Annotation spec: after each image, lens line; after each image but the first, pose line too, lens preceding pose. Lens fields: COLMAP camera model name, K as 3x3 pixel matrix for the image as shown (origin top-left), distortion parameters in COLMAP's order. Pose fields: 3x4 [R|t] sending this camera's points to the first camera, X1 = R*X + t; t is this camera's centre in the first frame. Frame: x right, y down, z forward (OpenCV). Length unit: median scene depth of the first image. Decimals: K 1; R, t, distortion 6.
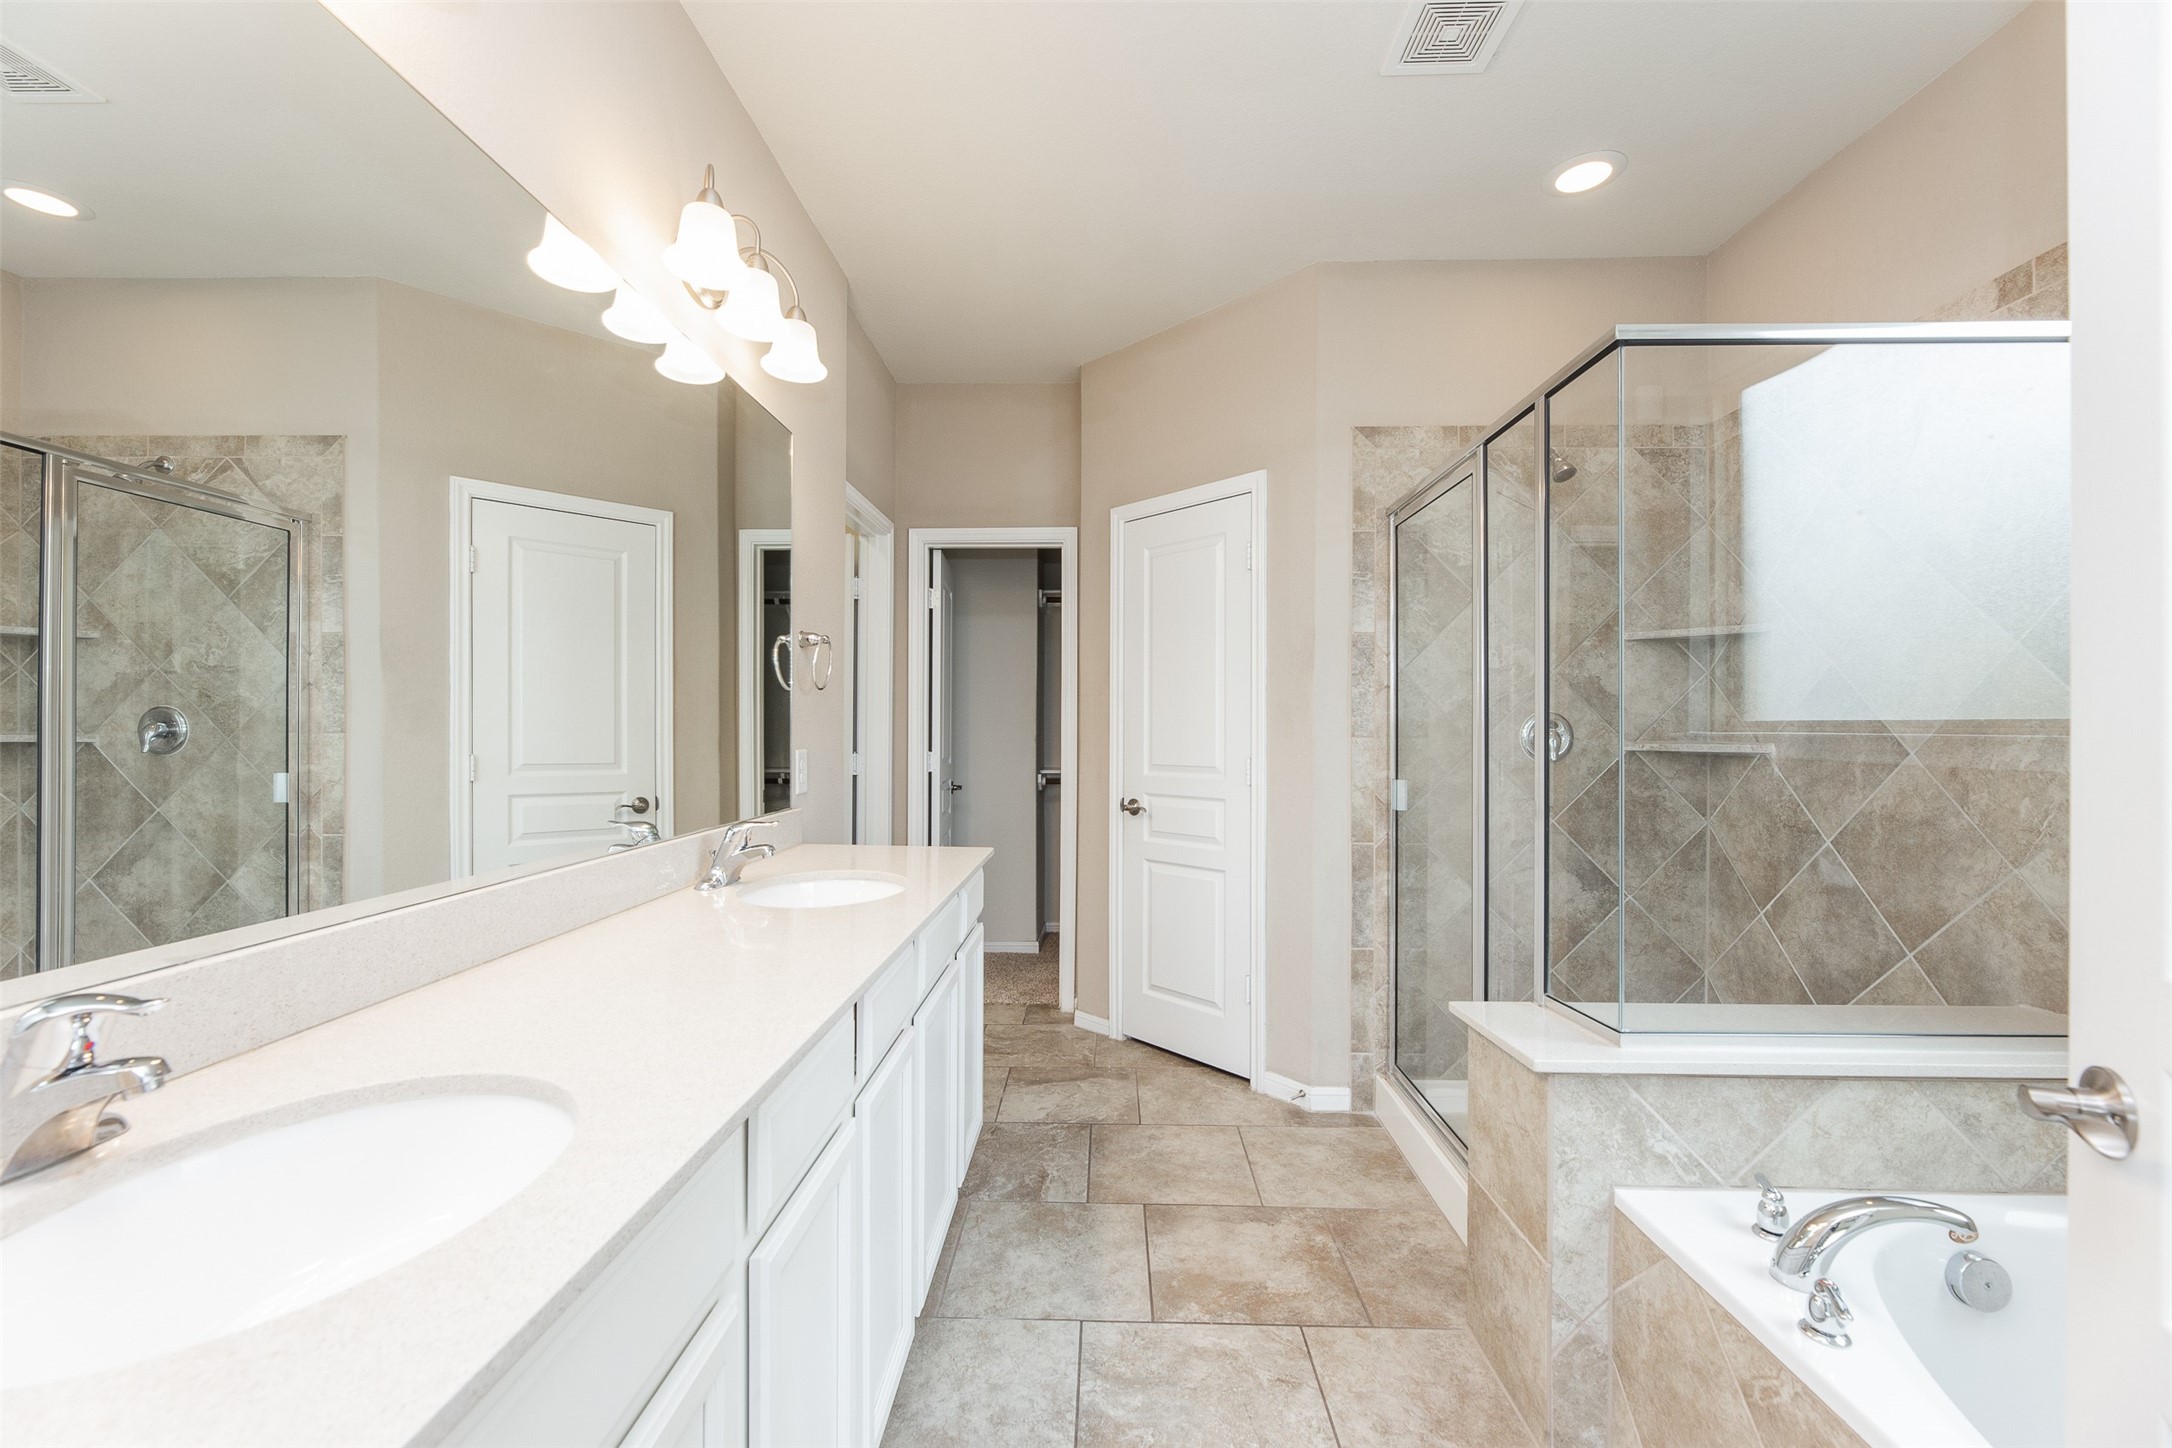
lens RADIAL K [[877.2, 0, 1106.3], [0, 877.2, 721.5], [0, 0, 1]] dist [-0.006357, 0.001151]
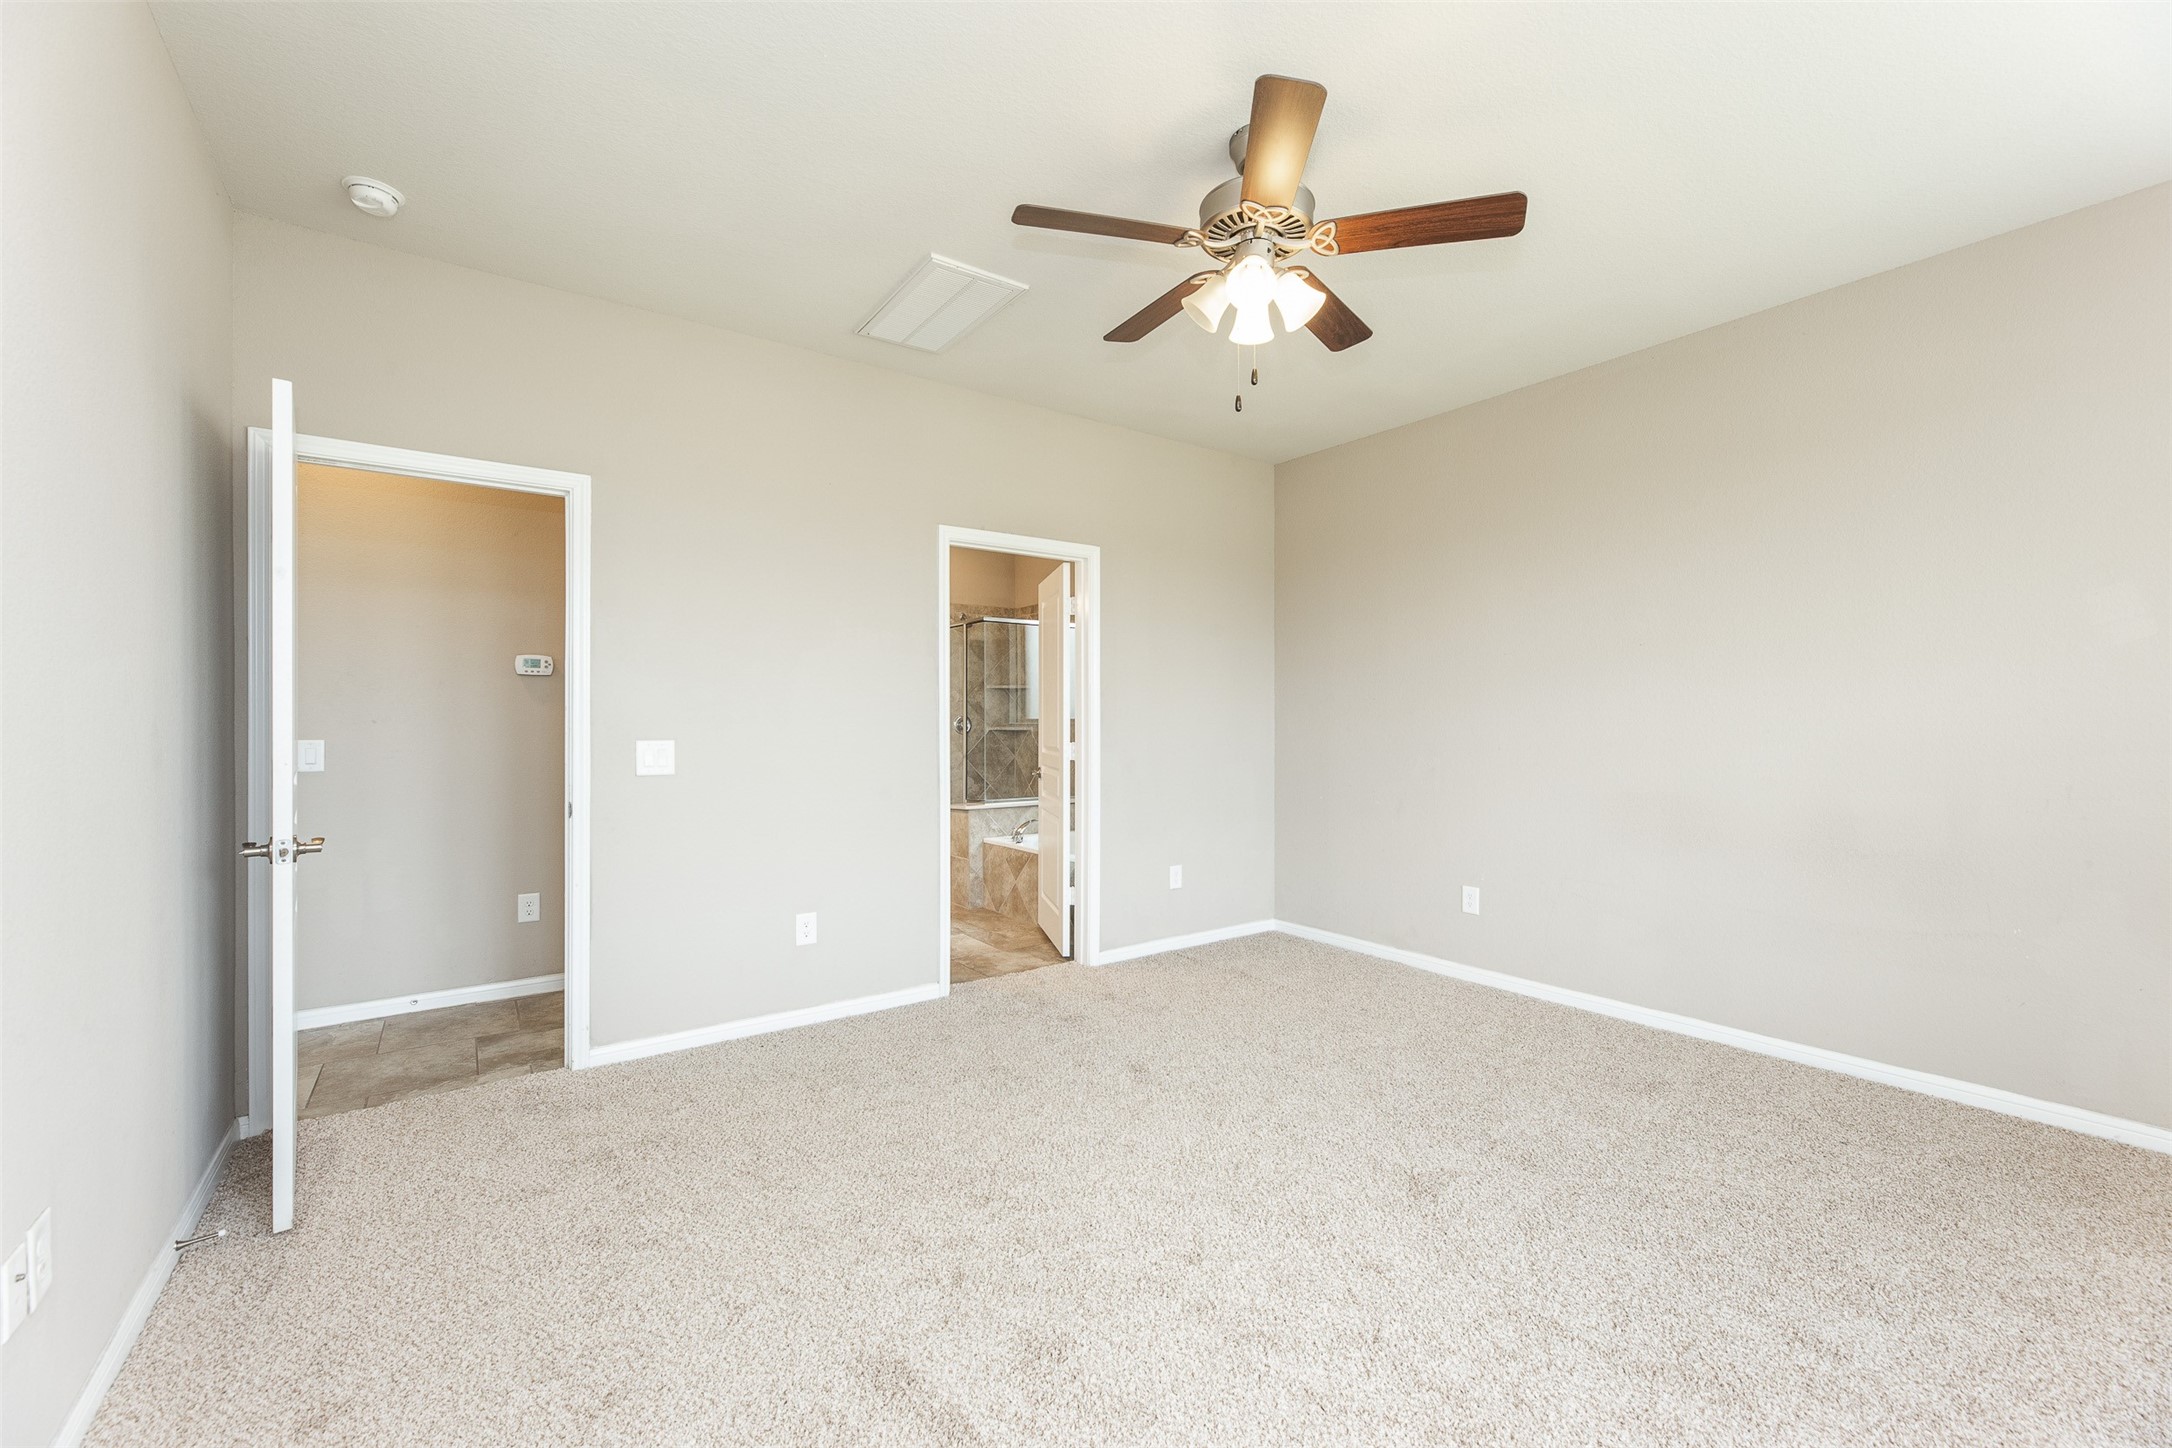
lens RADIAL K [[877.2, 0, 1096.2], [0, 877.2, 721.9], [0, 0, 1]] dist [-0.006357, 0.001151]
pose [[0.796305, 0.000947, 0.604894, -0.814595], [-0.004808, 0.999977, 0.004763, -0.005022], [-0.604876, -0.006702, 0.796291, -1.418698]]
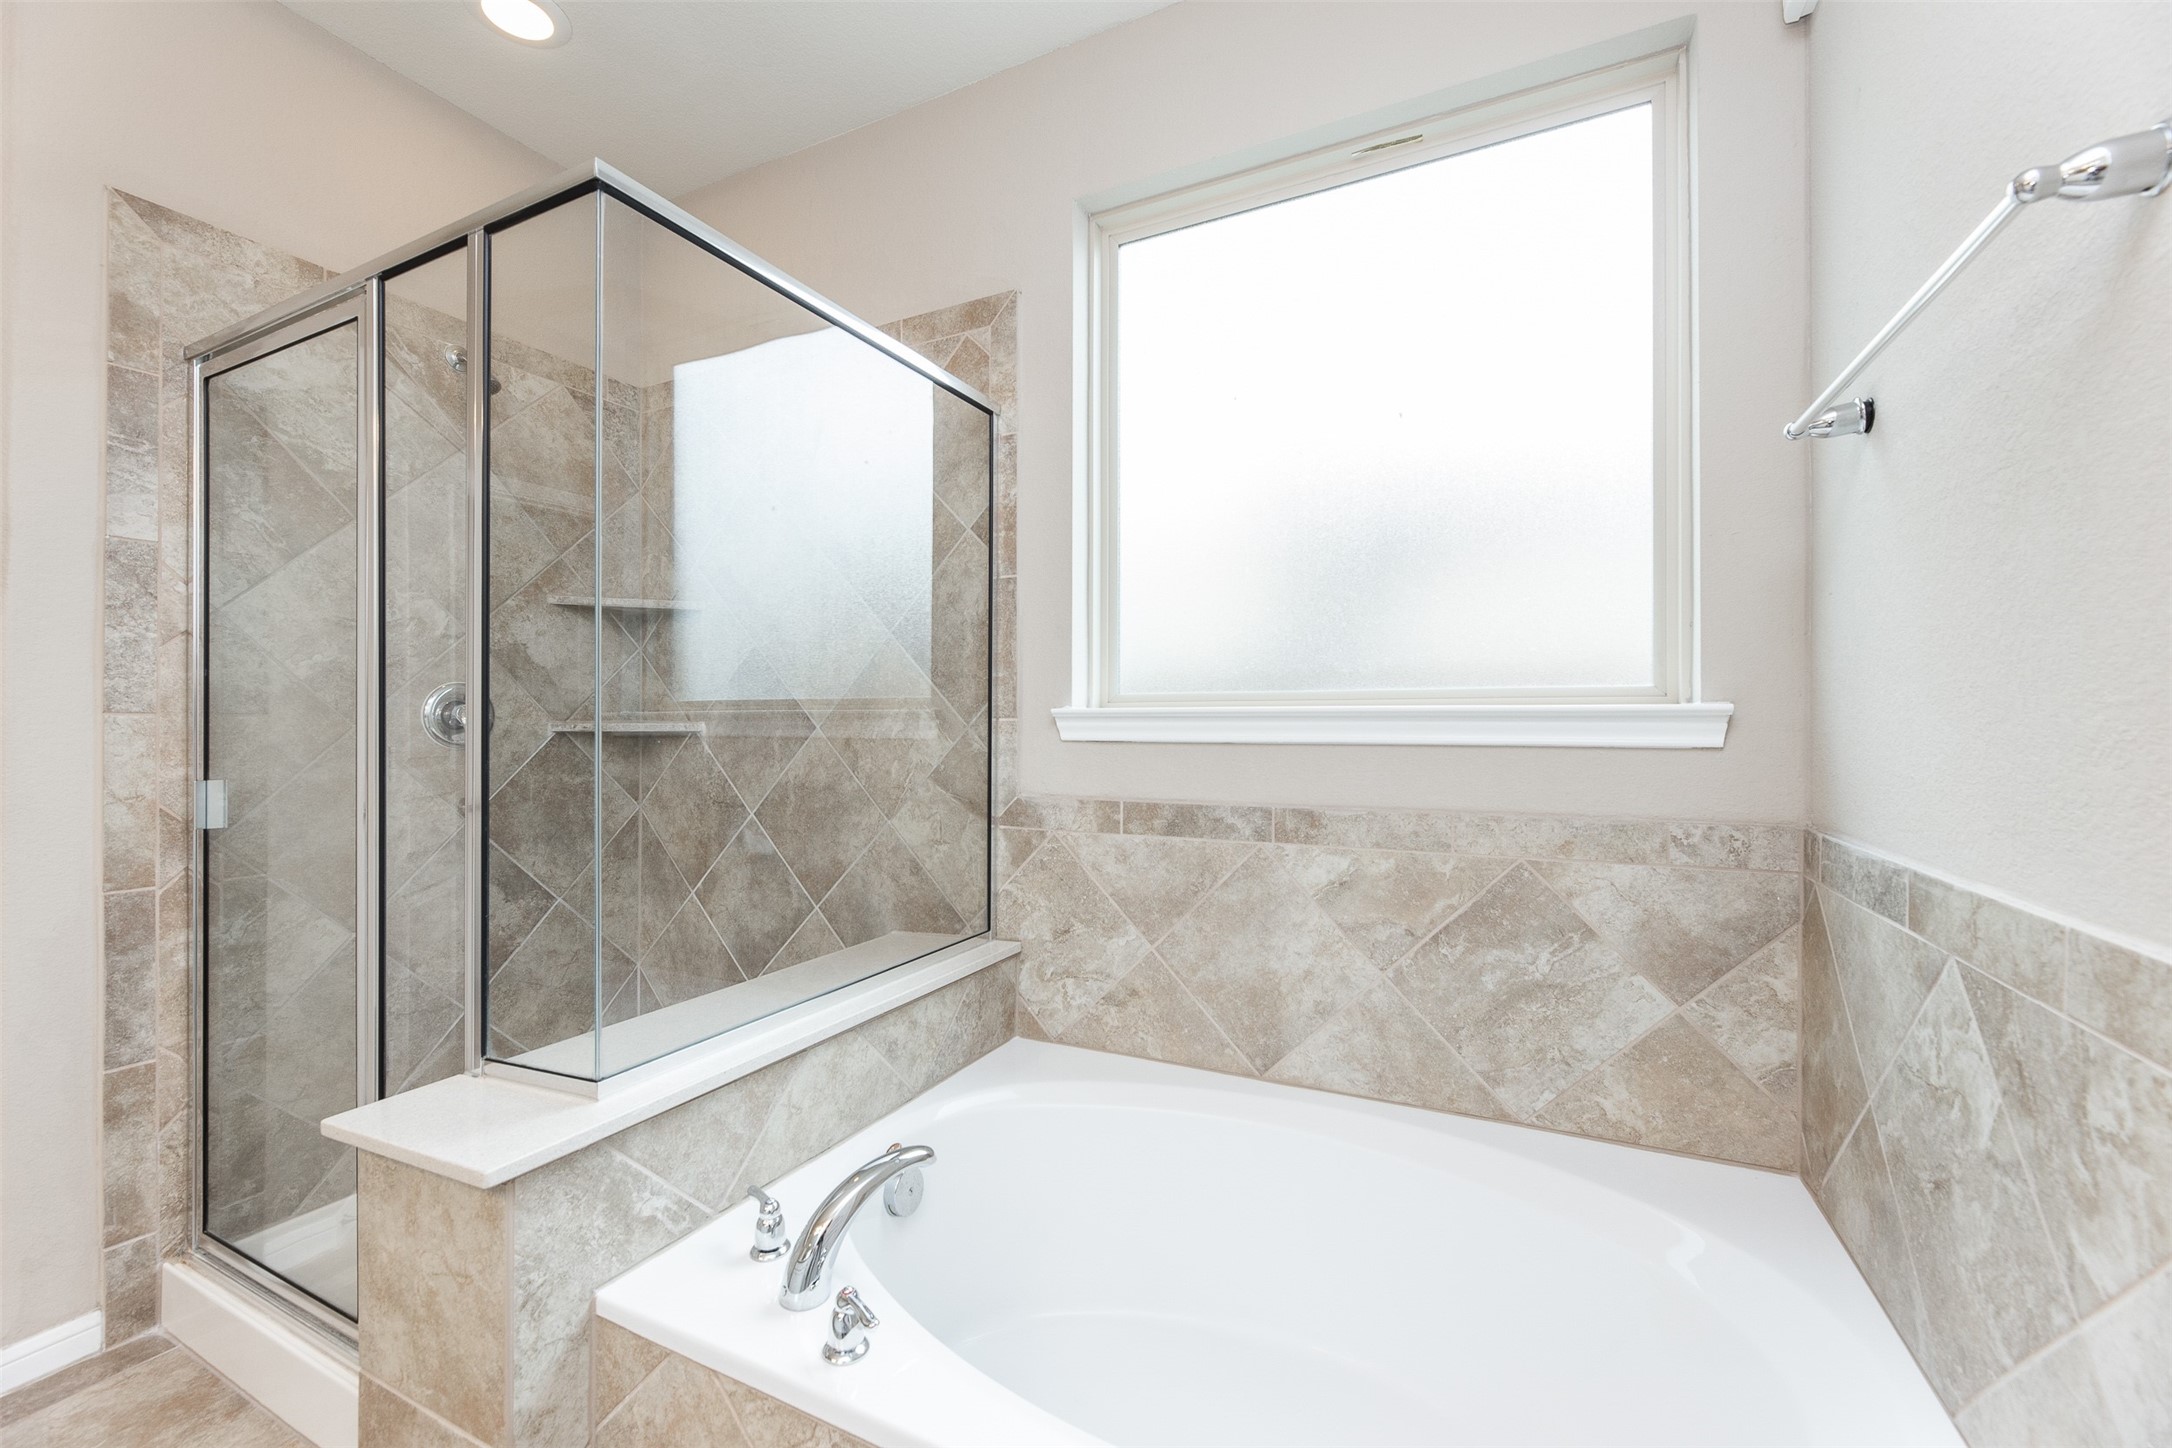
lens RADIAL K [[877.2, 0, 1071.4], [0, 877.2, 721.6], [0, 0, 1]] dist [-0.006357, 0.001151]
pose [[0.448924, -0.000801, 0.893570, 0.050768], [-0.003431, 0.999991, 0.002620, 0.020501], [-0.893563, -0.004242, 0.448917, 0.165150]]
